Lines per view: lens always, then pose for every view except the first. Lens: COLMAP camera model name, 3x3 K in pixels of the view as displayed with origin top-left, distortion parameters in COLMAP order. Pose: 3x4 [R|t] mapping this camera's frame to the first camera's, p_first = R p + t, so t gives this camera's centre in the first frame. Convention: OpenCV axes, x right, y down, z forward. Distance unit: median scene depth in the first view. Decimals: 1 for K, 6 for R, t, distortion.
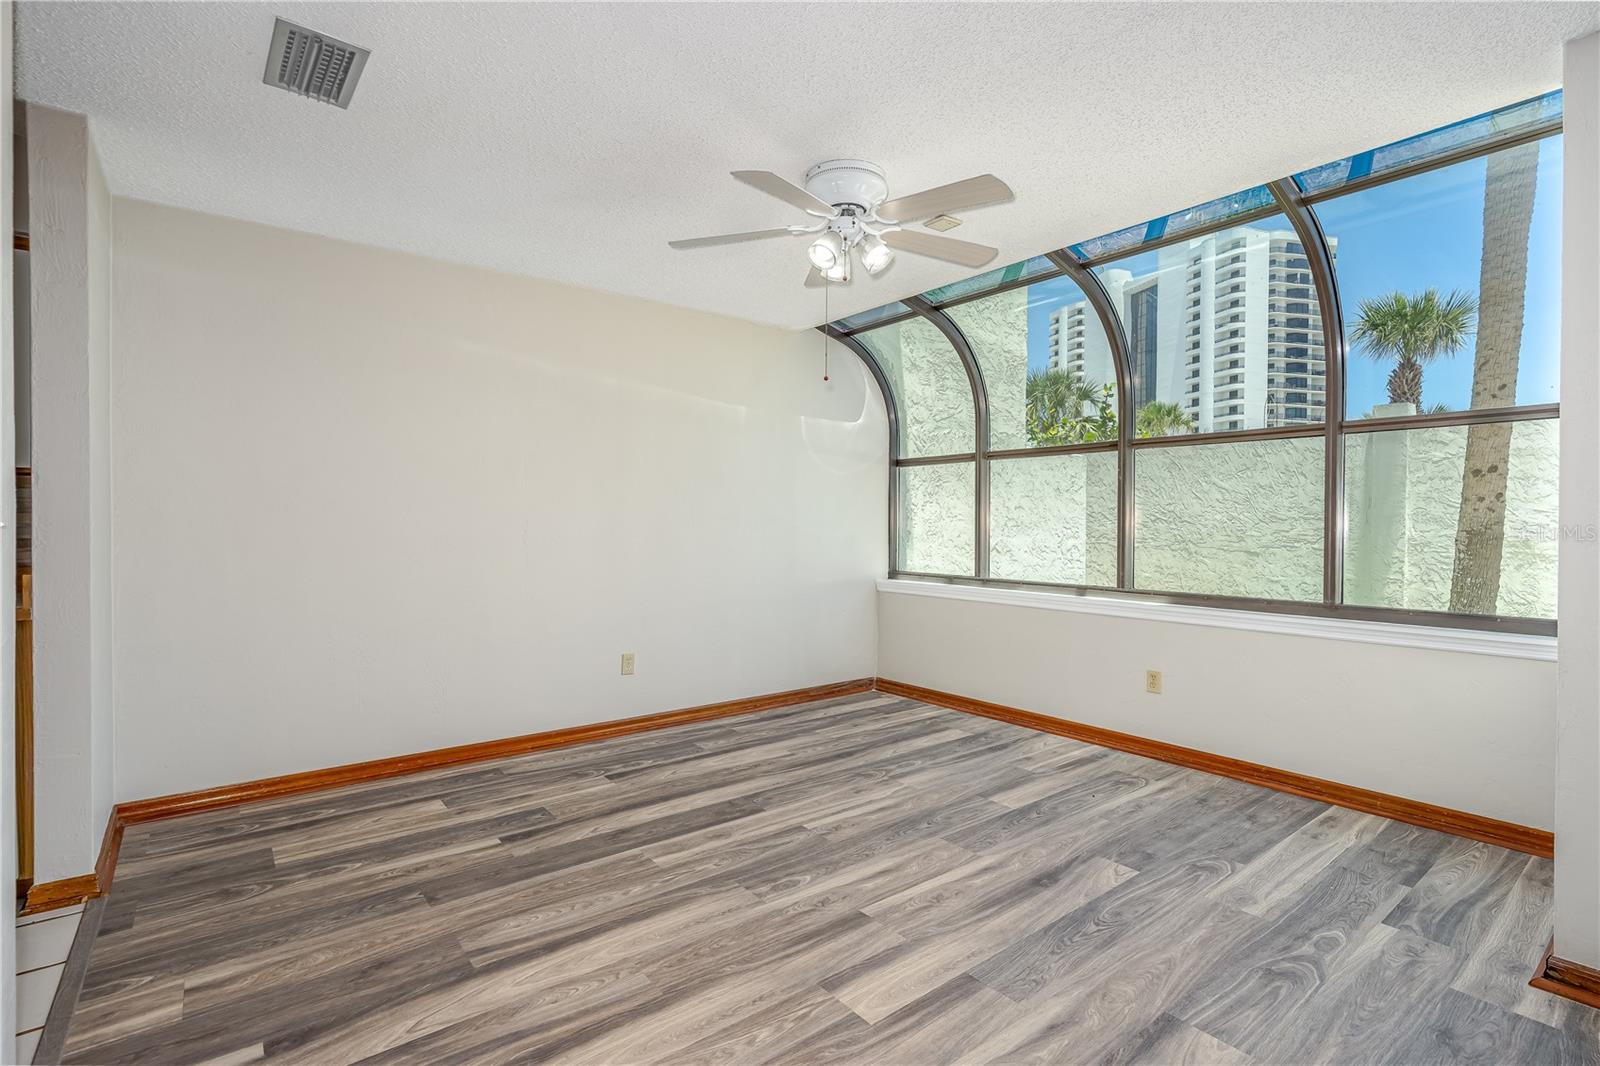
lens RADIAL K [[741.3, 0, 761.5], [0, 741.3, 531.3], [0, 0, 1]] dist [-0.004887, 0.000146]
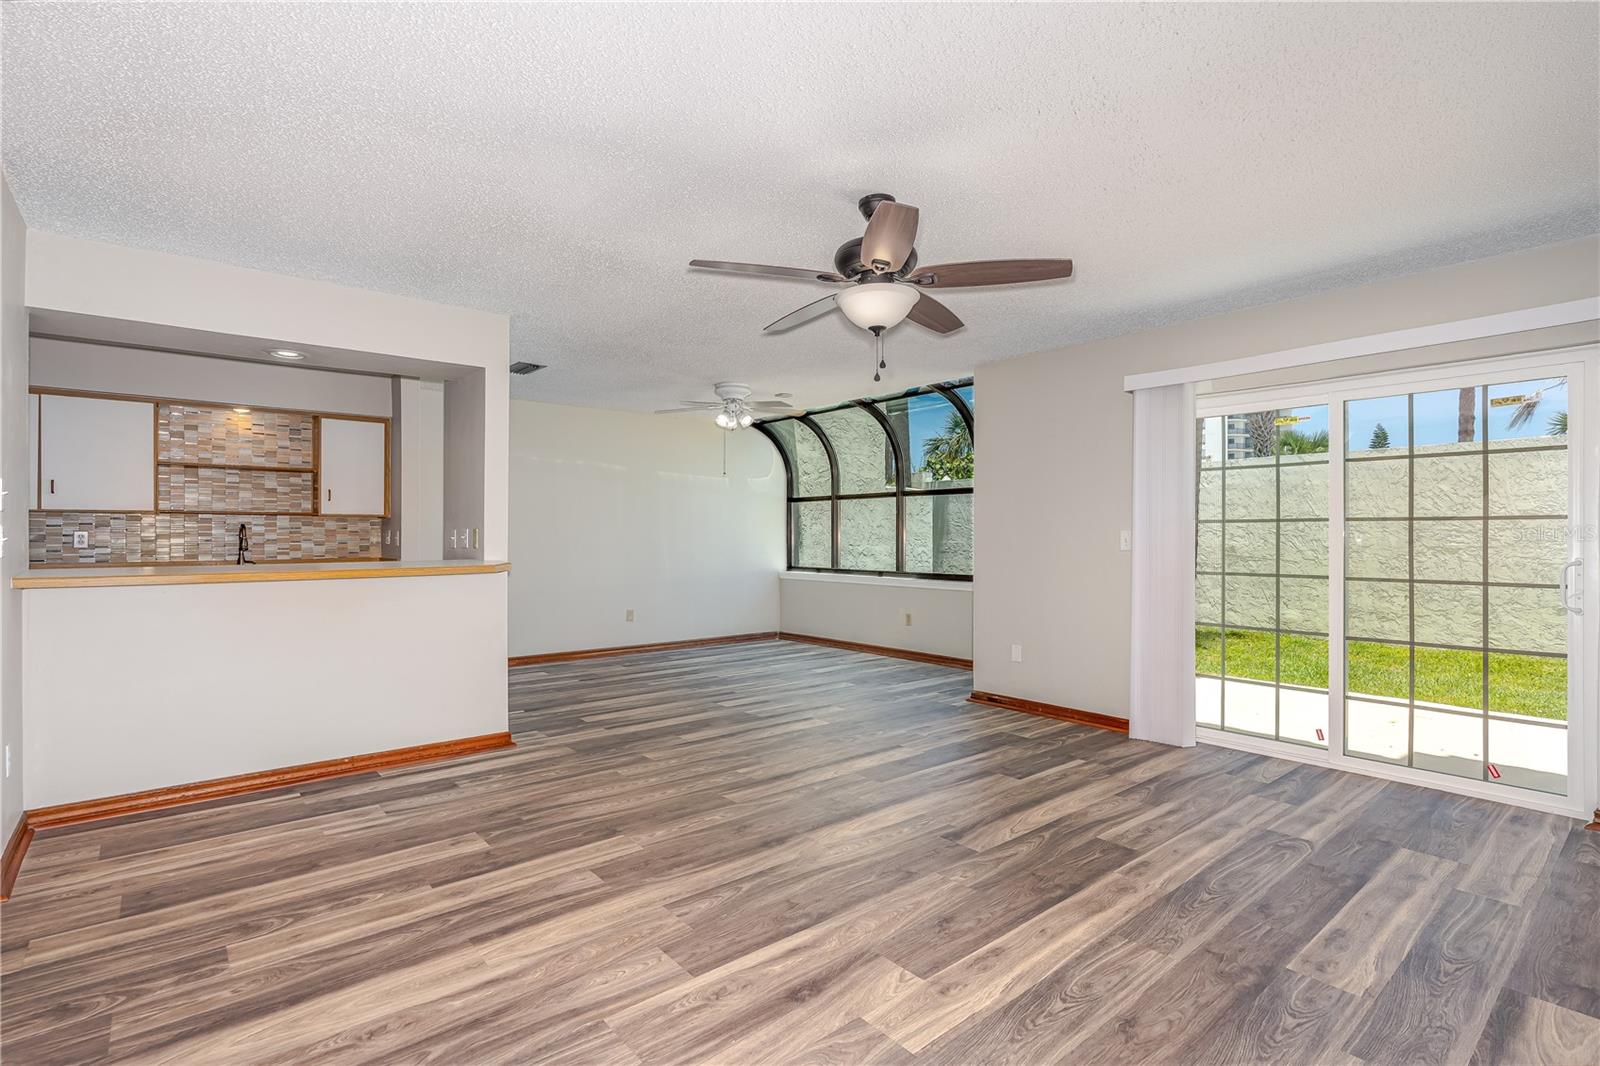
lens RADIAL K [[741.3, 0, 761.5], [0, 741.3, 531.3], [0, 0, 1]] dist [-0.004887, 0.000146]
pose [[0.999400, -0.003631, 0.034438, 0.121748], [0.004292, 0.999807, -0.019150, 0.015894], [-0.034362, 0.019286, 0.999223, -1.280856]]
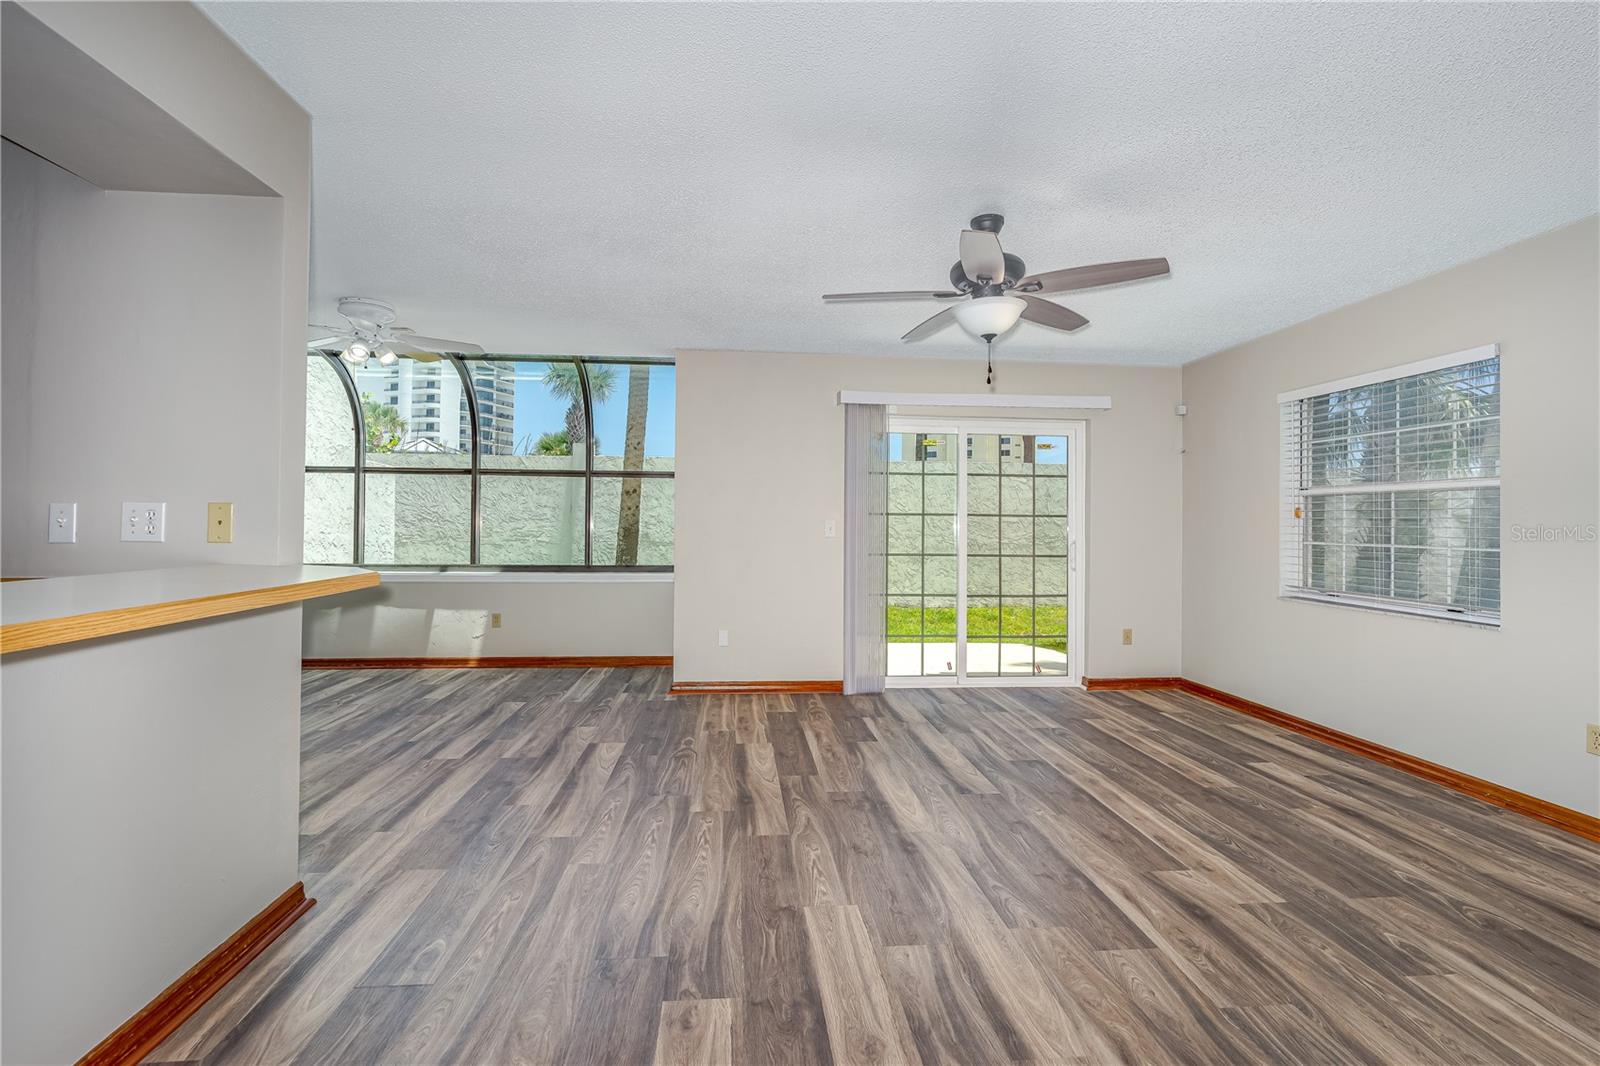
lens RADIAL K [[775.4, 0, 800.0], [0, 775.4, 512.0], [0, 0, 1]] dist [-0.006850, -0.000343]
pose [[0.526973, 0.015972, 0.849732, -0.801130], [0.003865, 0.999768, -0.021189, 0.006619], [-0.849873, 0.014450, 0.526789, -0.653326]]
